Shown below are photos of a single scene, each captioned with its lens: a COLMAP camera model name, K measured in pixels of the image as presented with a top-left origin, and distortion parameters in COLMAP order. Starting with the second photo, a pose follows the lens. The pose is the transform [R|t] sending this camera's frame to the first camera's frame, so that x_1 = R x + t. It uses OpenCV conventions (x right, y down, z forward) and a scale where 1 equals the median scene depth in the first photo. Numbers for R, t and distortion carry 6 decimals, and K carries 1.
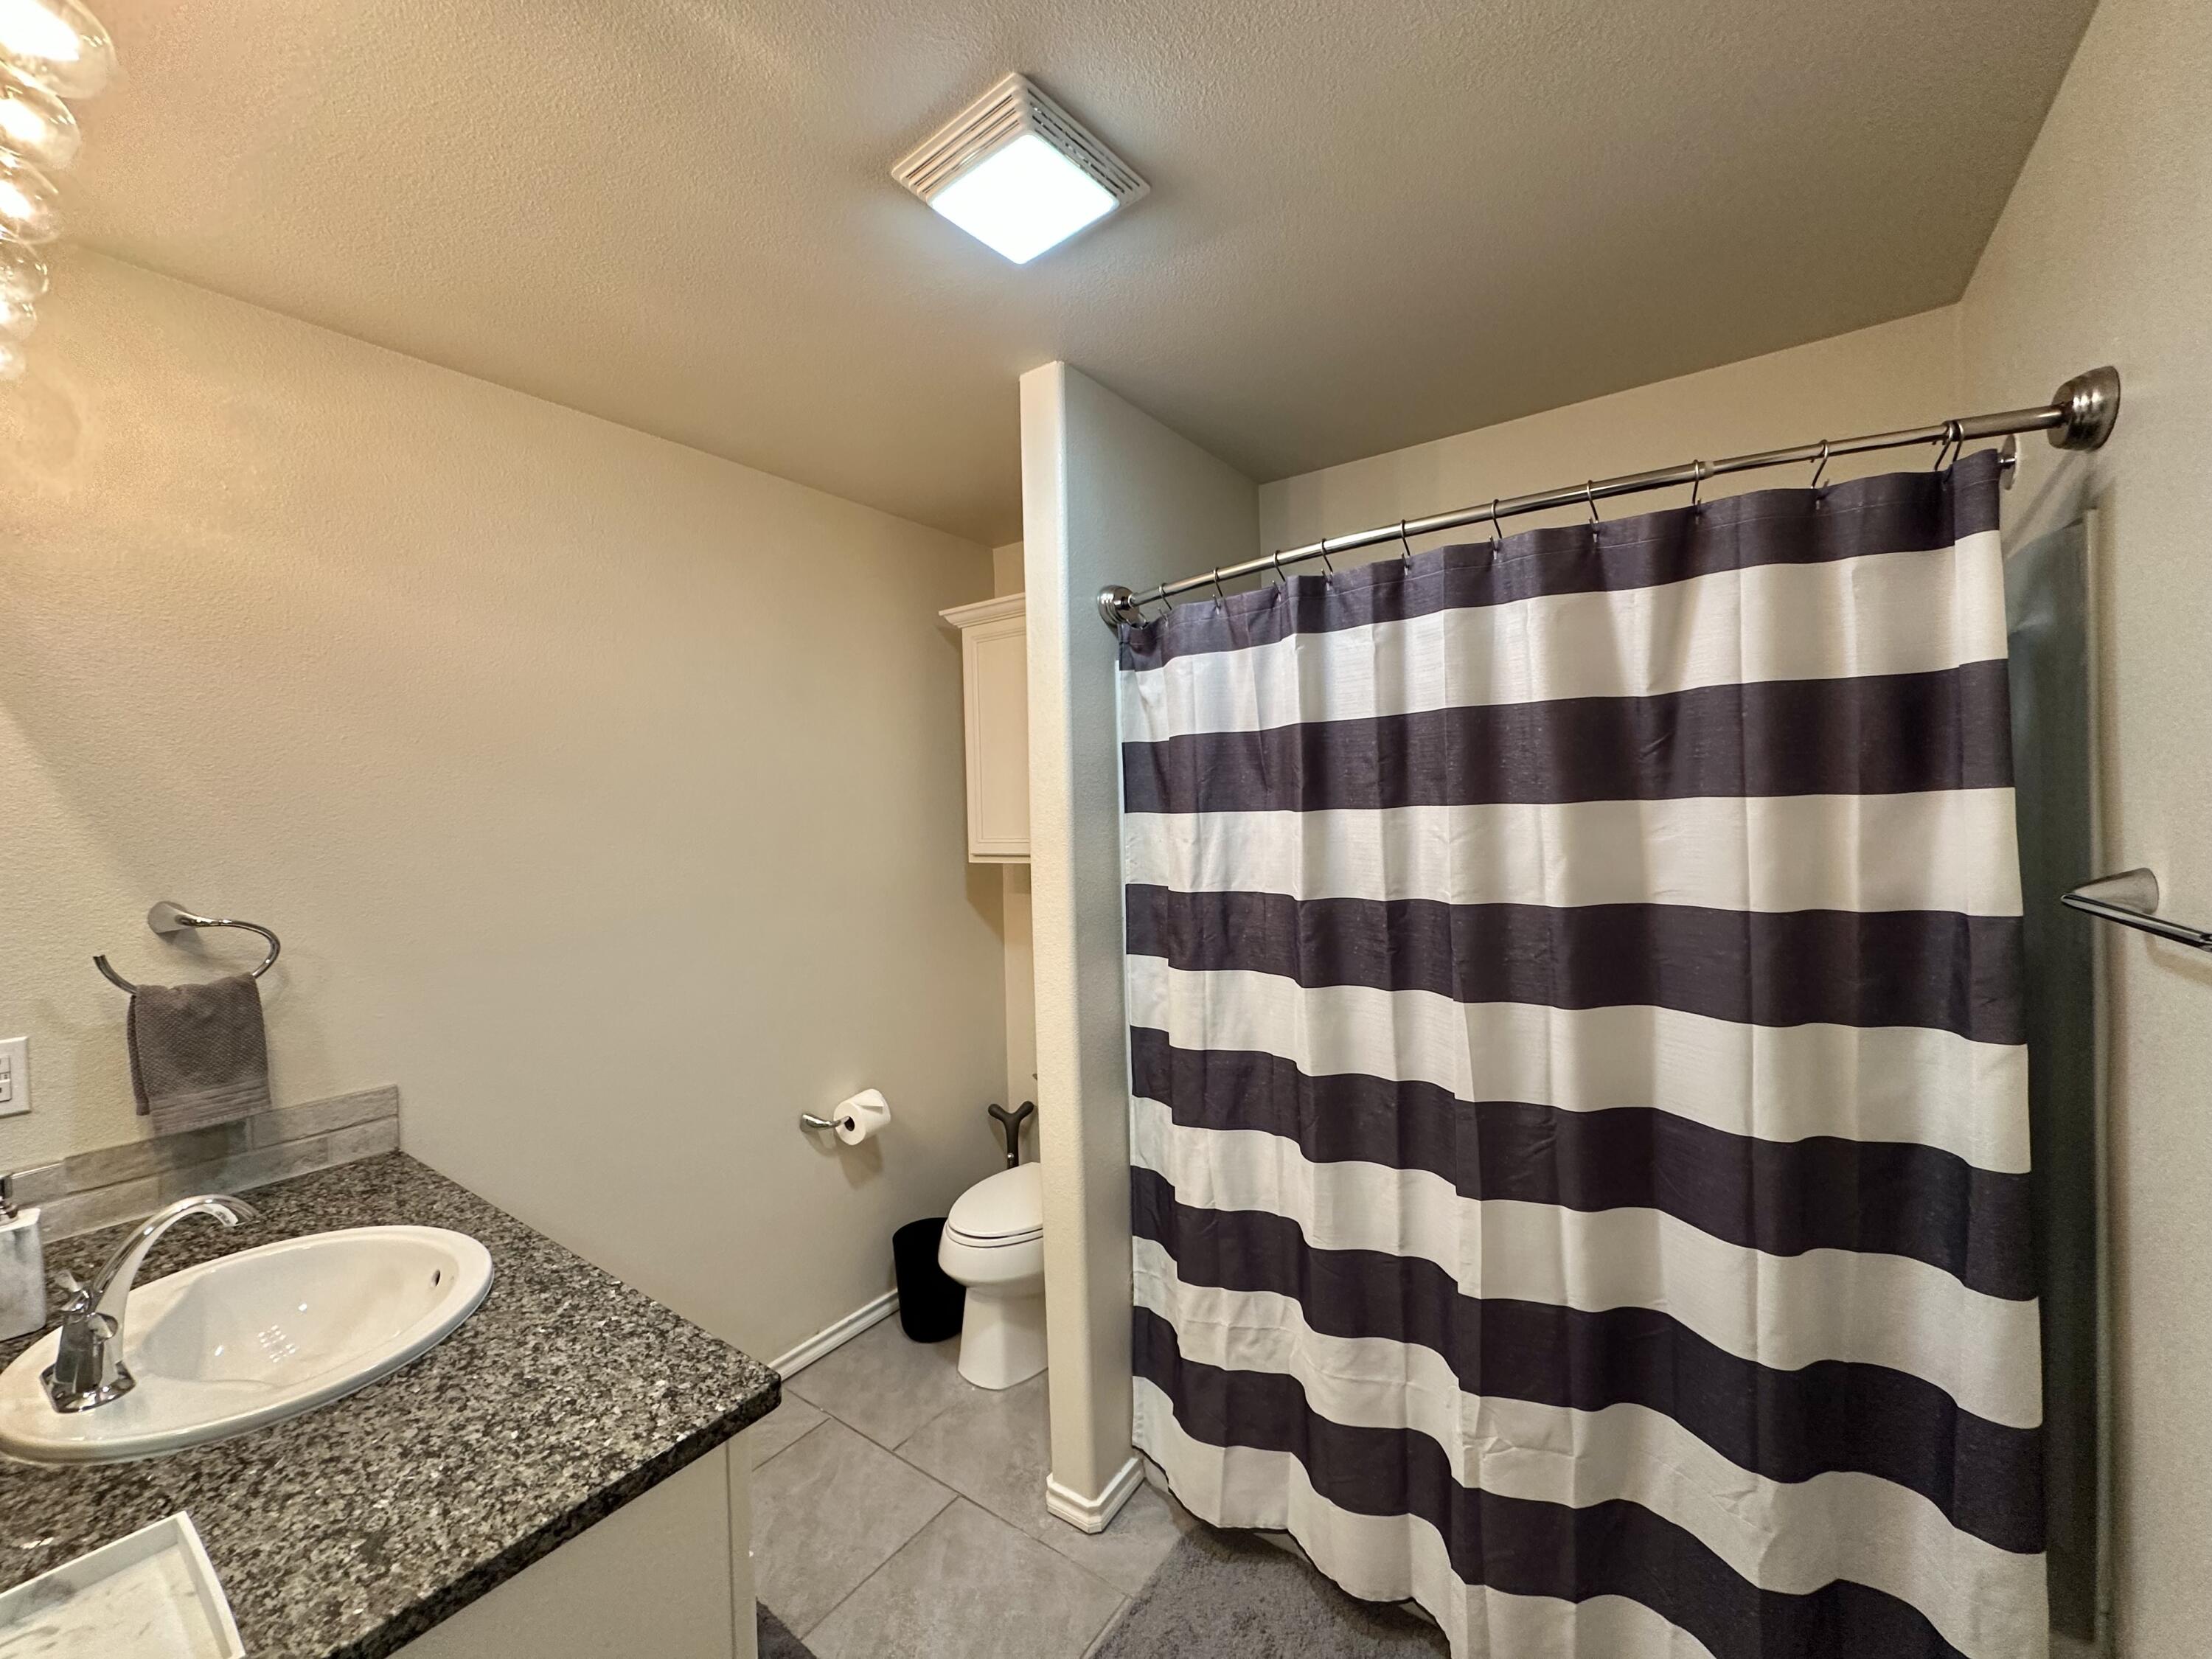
lens RADIAL K [[876.0, 0, 1108.6], [0, 876.0, 826.1], [0, 0, 1]] dist [-0.002381, -0.000023]
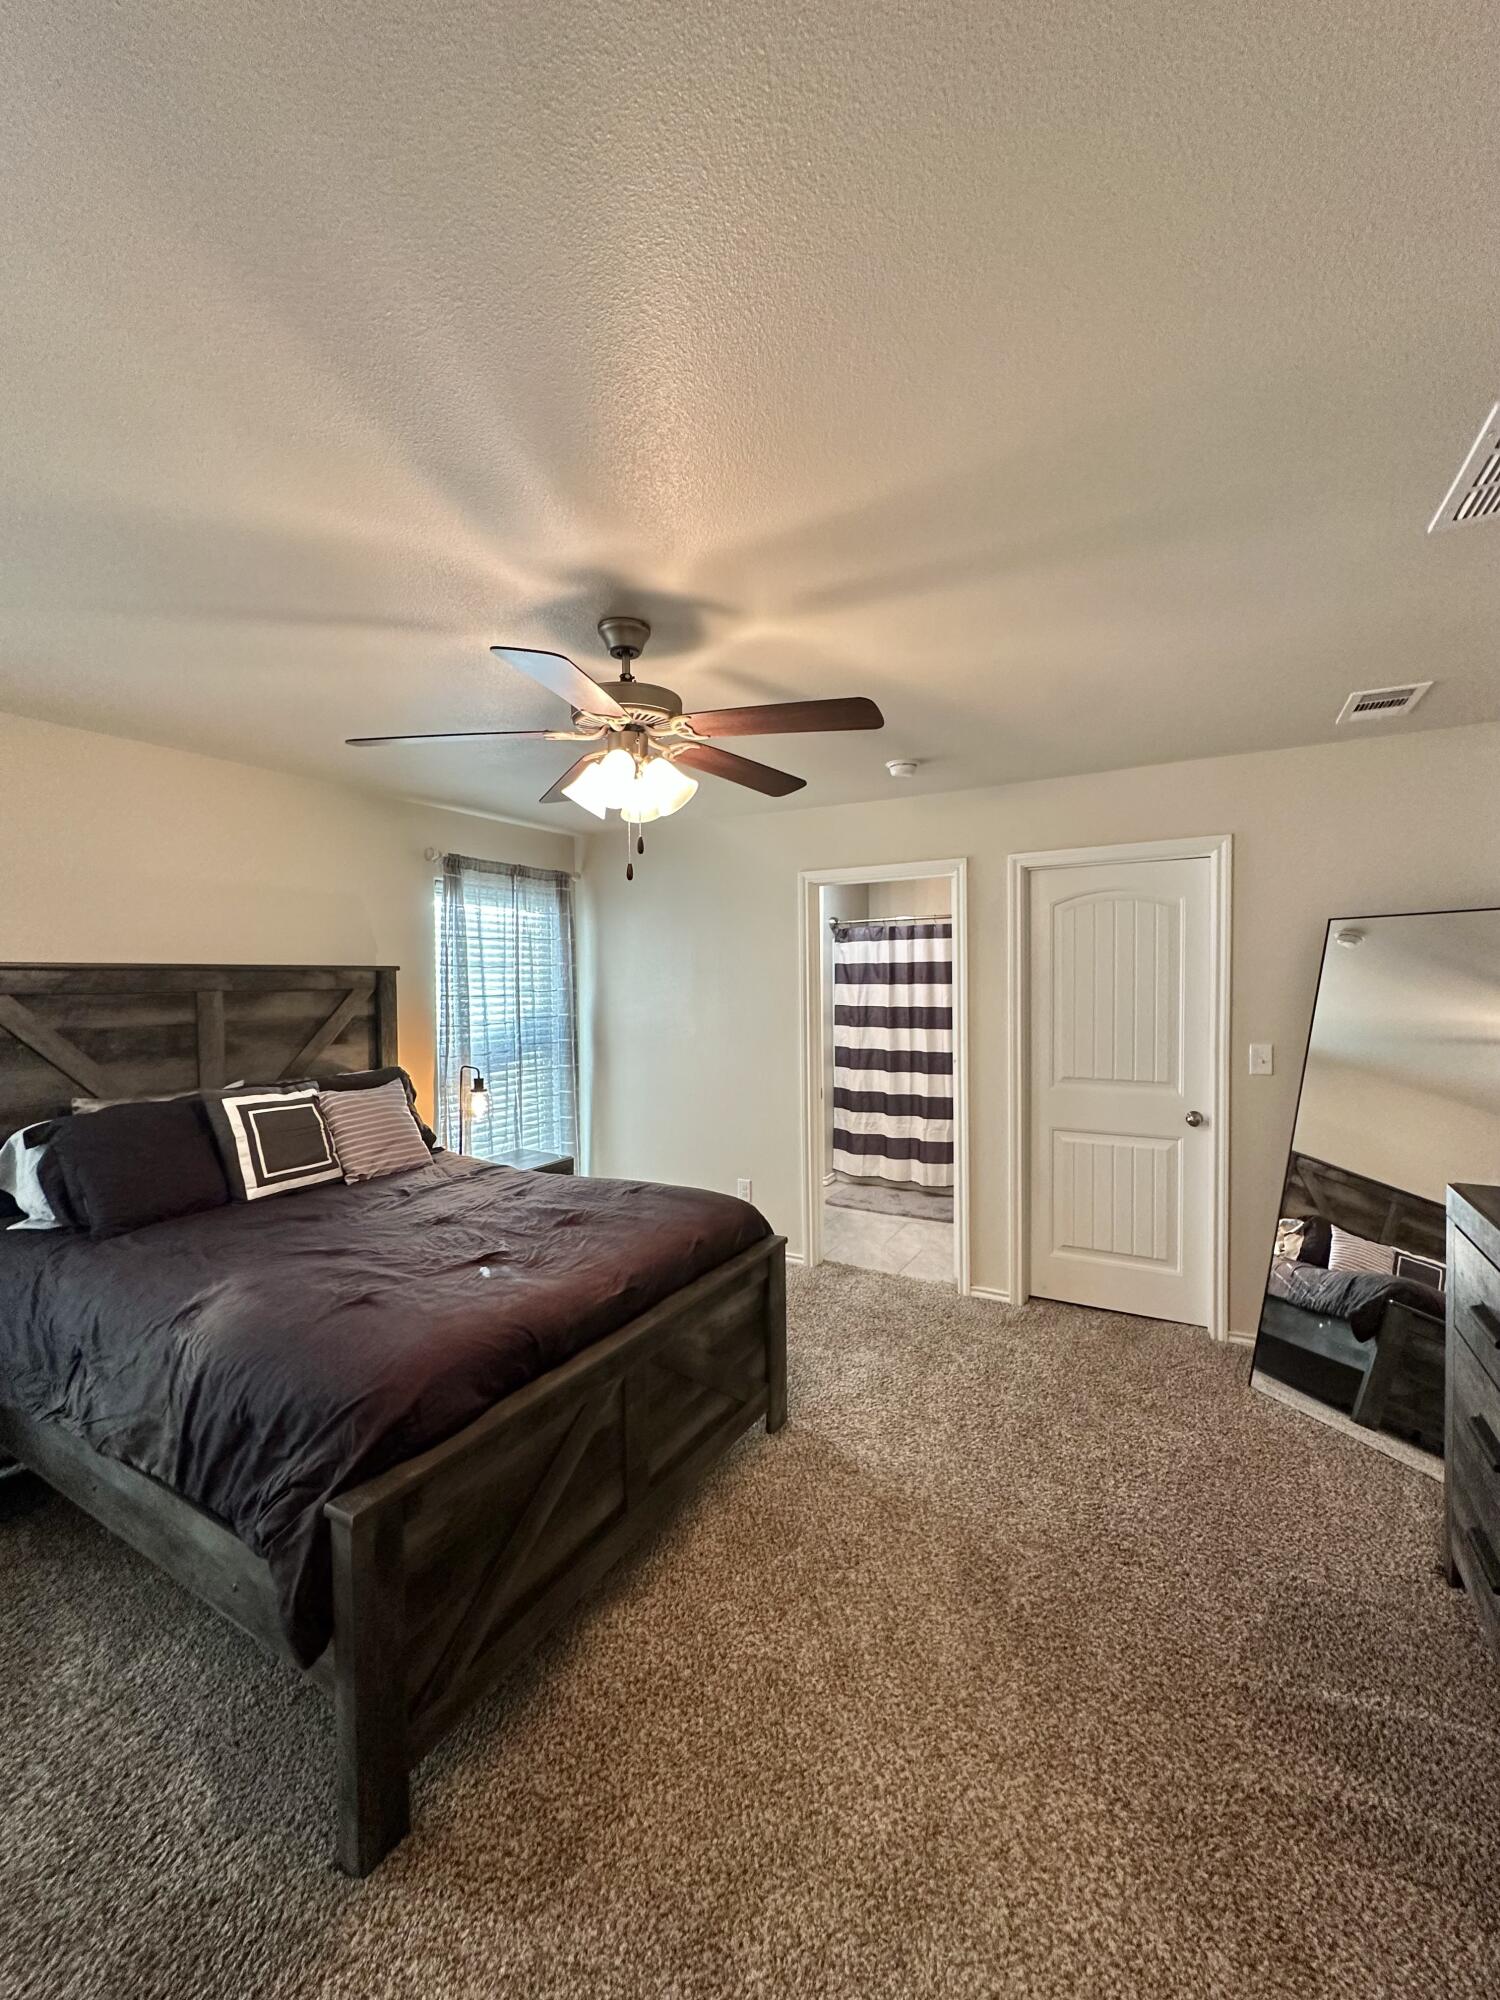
lens RADIAL K [[792.0, 0, 750.1], [0, 792.0, 994.3], [0, 0, 1]] dist [-0.002381, -0.000023]
pose [[0.994102, 0.022779, 0.106029, -0.717247], [-0.022887, 0.999738, -0.000192, 0.037462], [-0.106005, -0.002236, 0.994363, -2.296067]]
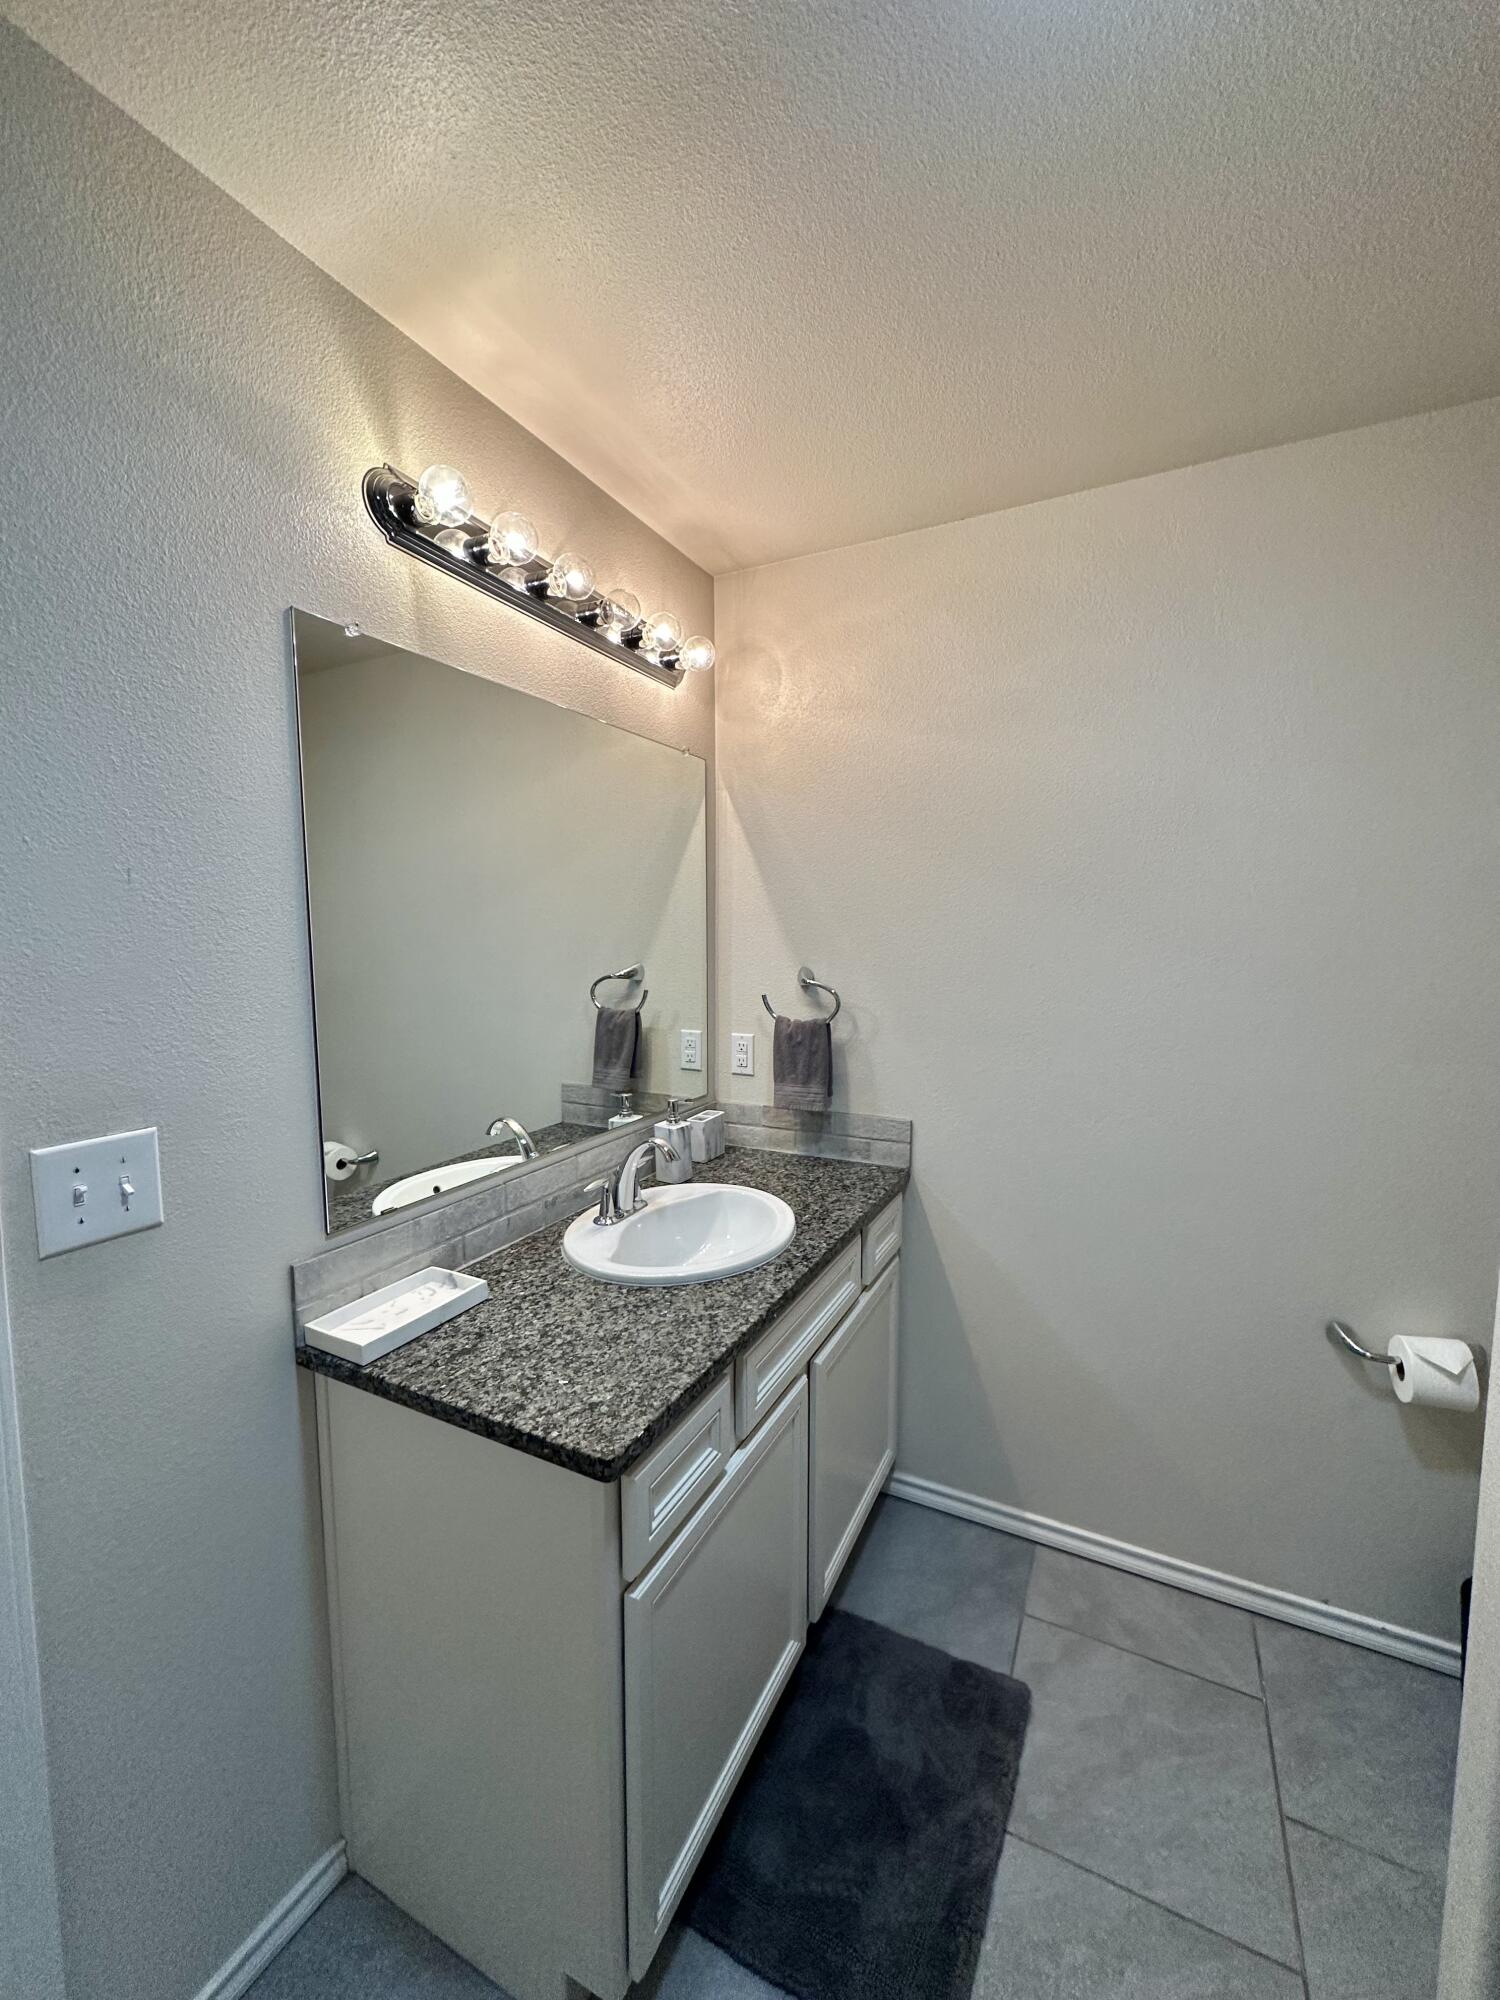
lens RADIAL K [[792.0, 0, 757.2], [0, 792.0, 1000.3], [0, 0, 1]] dist [-0.002381, -0.000023]
pose [[0.157197, 0.116903, -0.980624, 0.413127], [-0.019499, 0.993143, 0.115270, -0.023862], [0.987375, 0.001001, 0.158399, 0.815503]]
